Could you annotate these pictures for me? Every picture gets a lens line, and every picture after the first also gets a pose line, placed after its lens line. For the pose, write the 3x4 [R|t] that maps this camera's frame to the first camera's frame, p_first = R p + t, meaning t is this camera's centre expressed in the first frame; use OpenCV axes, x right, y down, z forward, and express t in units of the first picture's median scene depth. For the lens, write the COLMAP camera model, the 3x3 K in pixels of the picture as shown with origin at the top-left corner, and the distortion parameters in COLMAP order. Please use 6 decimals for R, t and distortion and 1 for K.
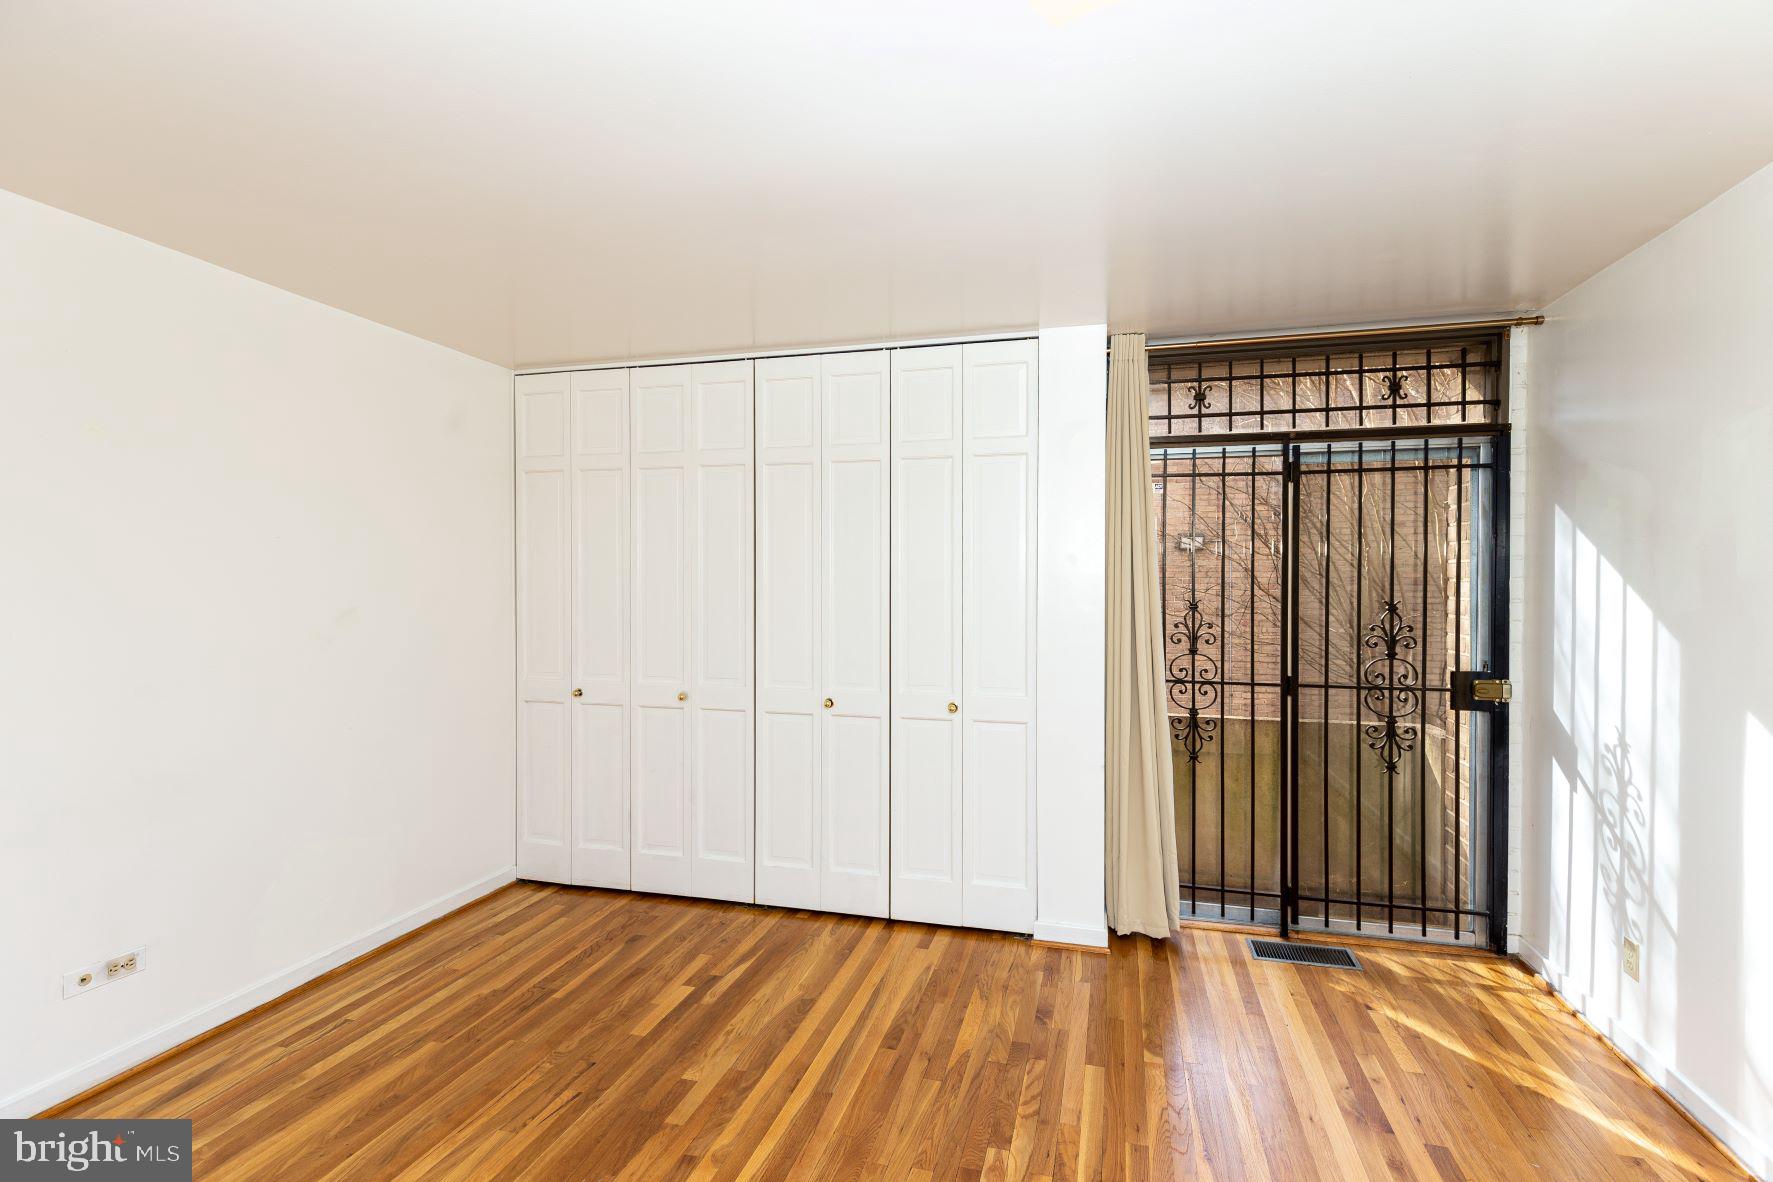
lens RADIAL K [[814.5, 0, 877.7], [0, 814.5, 589.8], [0, 0, 1]] dist [0.006733, -0.000950]
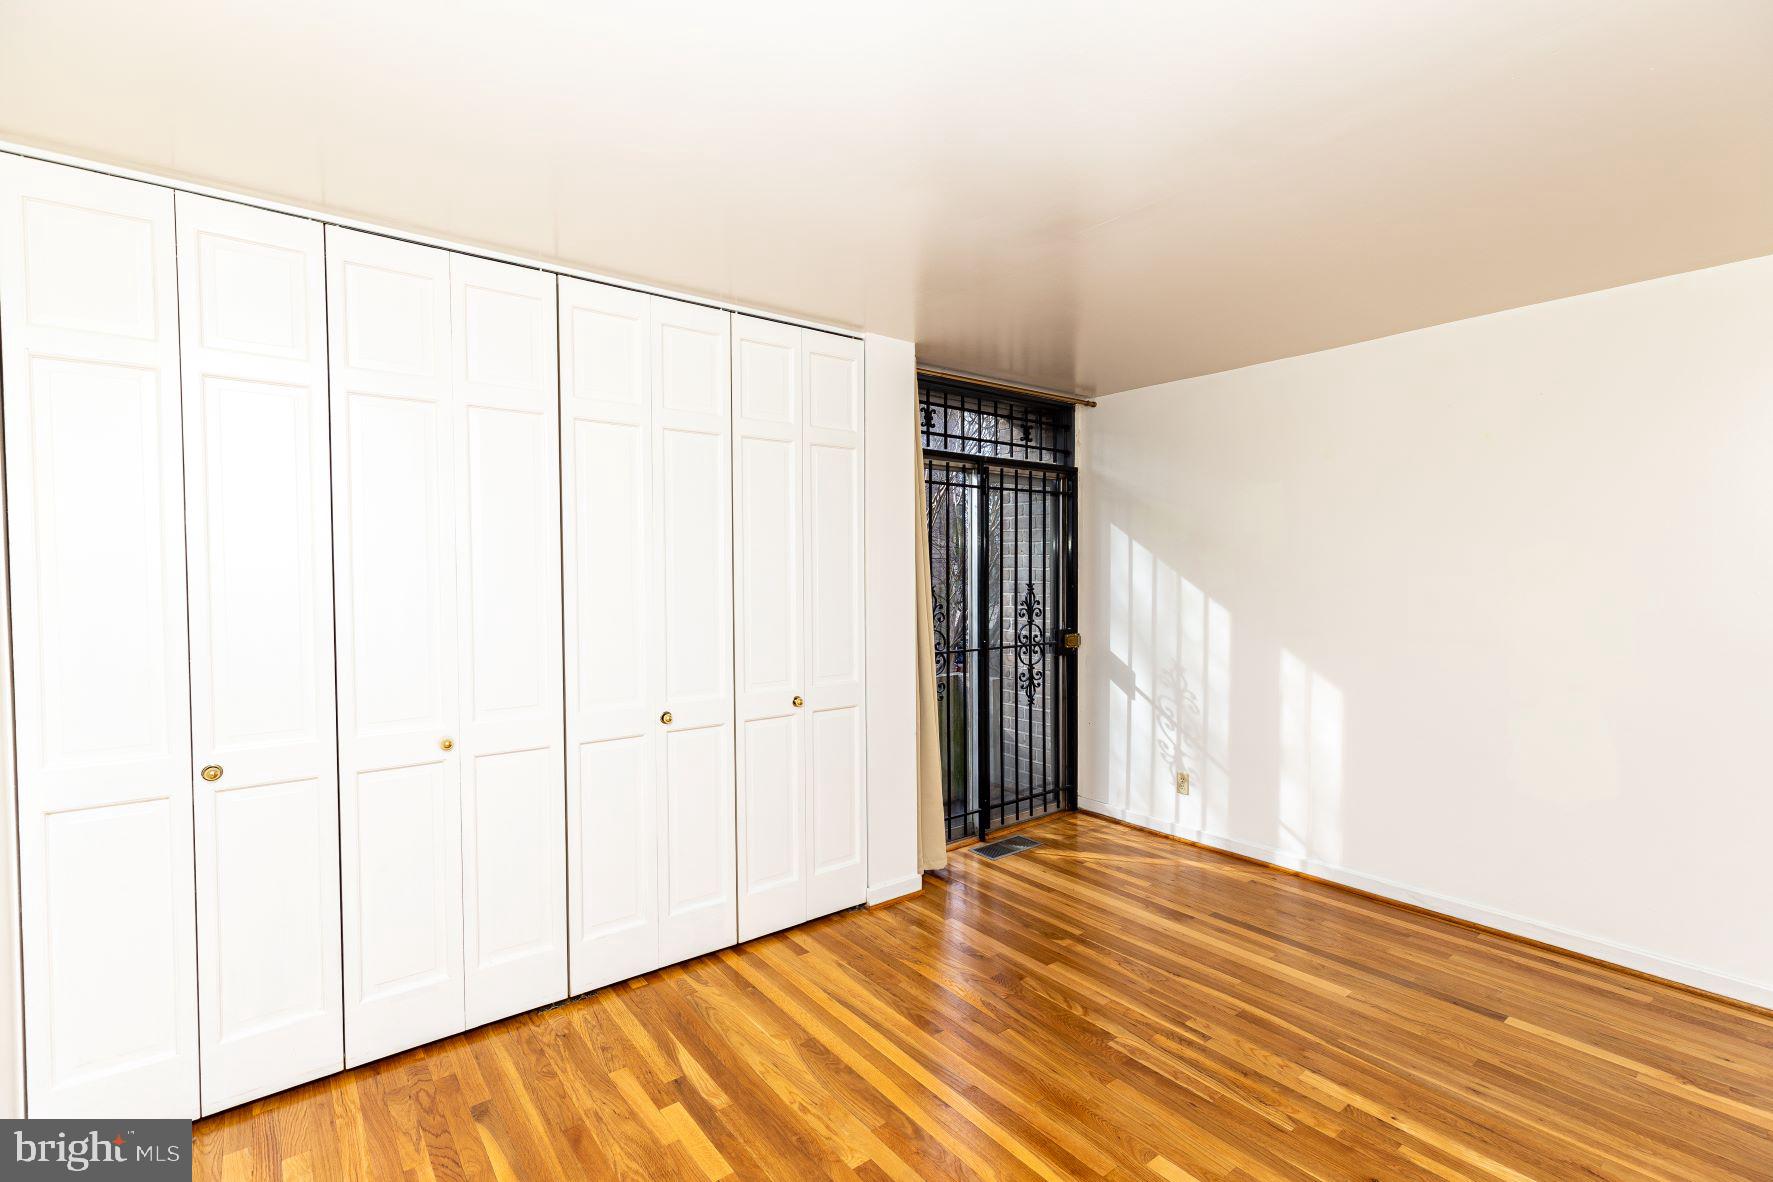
lens RADIAL K [[814.5, 0, 886.7], [0, 814.5, 583.3], [0, 0, 1]] dist [0.006733, -0.000950]
pose [[0.595218, -0.017216, 0.803380, -0.658104], [0.005325, 0.999833, 0.017481, -0.012890], [-0.803546, -0.006127, 0.595211, 0.355333]]
